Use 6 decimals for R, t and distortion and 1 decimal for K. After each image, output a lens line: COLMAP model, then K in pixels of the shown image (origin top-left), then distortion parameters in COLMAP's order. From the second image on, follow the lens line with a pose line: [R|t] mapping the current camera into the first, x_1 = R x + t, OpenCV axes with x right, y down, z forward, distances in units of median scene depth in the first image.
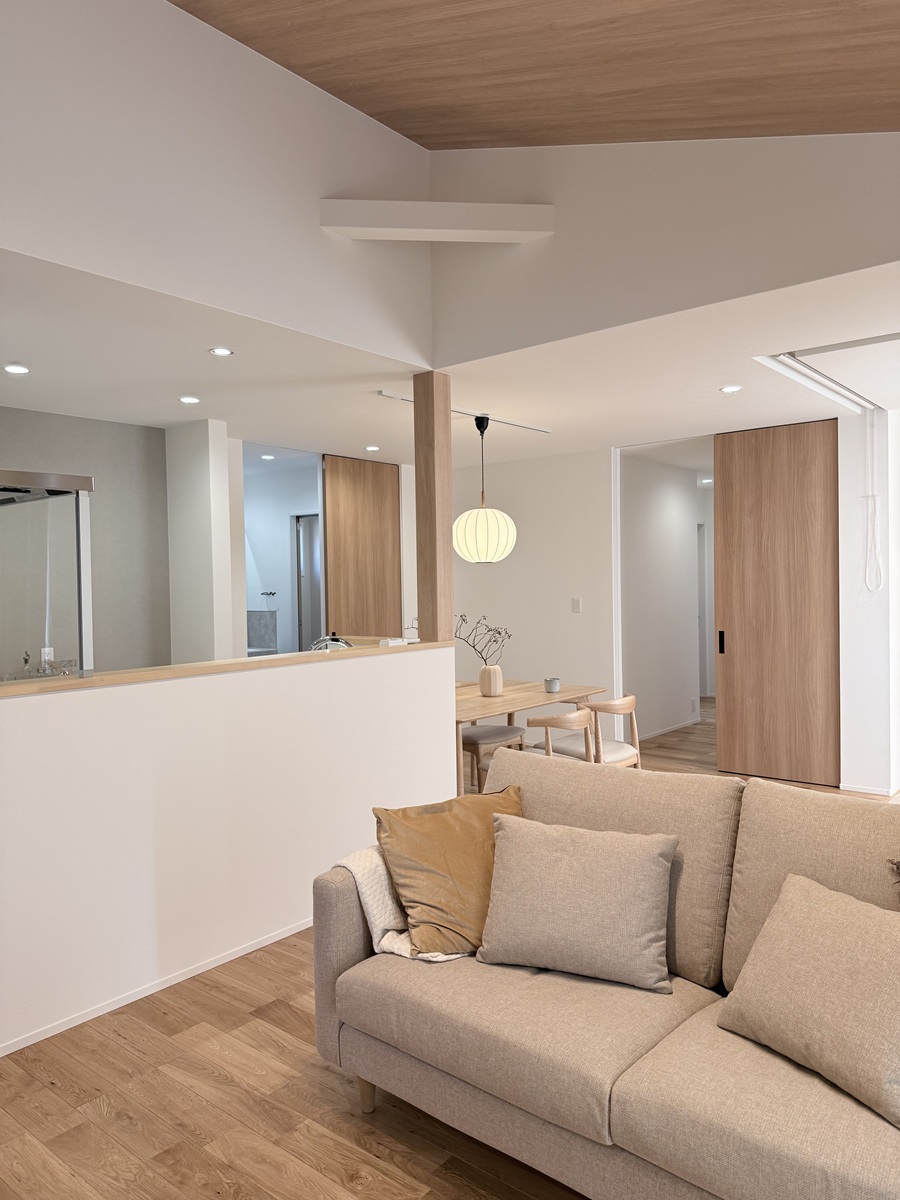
lens RADIAL K [[856.6, 0, 450.2], [0, 856.6, 599.3], [0, 0, 1]] dist [0.068751, -0.043626]
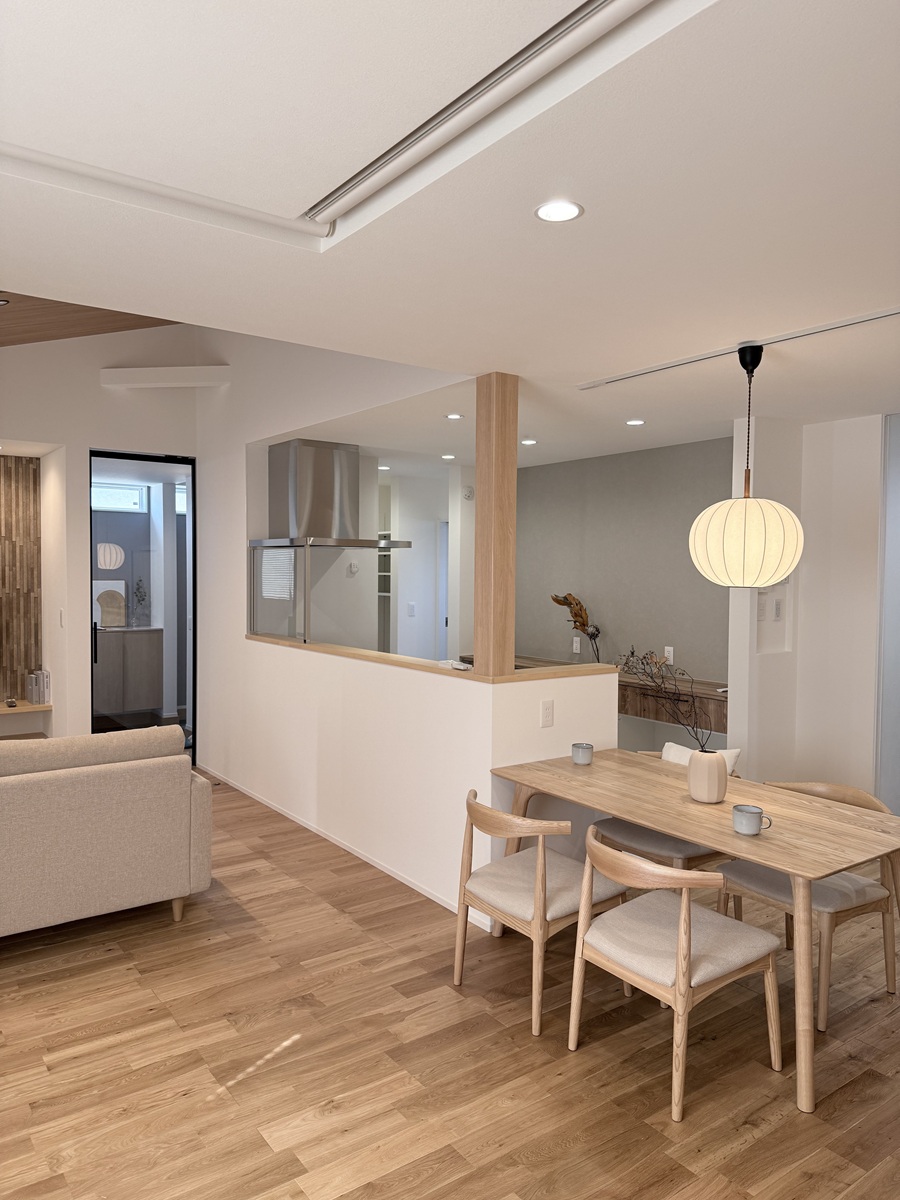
lens RADIAL K [[856.6, 0, 449.9], [0, 856.6, 598.6], [0, 0, 1]] dist [0.068751, -0.043626]
pose [[-0.227872, 0.055435, -0.972112, 1.309926], [-0.024842, 0.997722, 0.062719, -0.124897], [0.973374, 0.038441, -0.225976, 1.751903]]
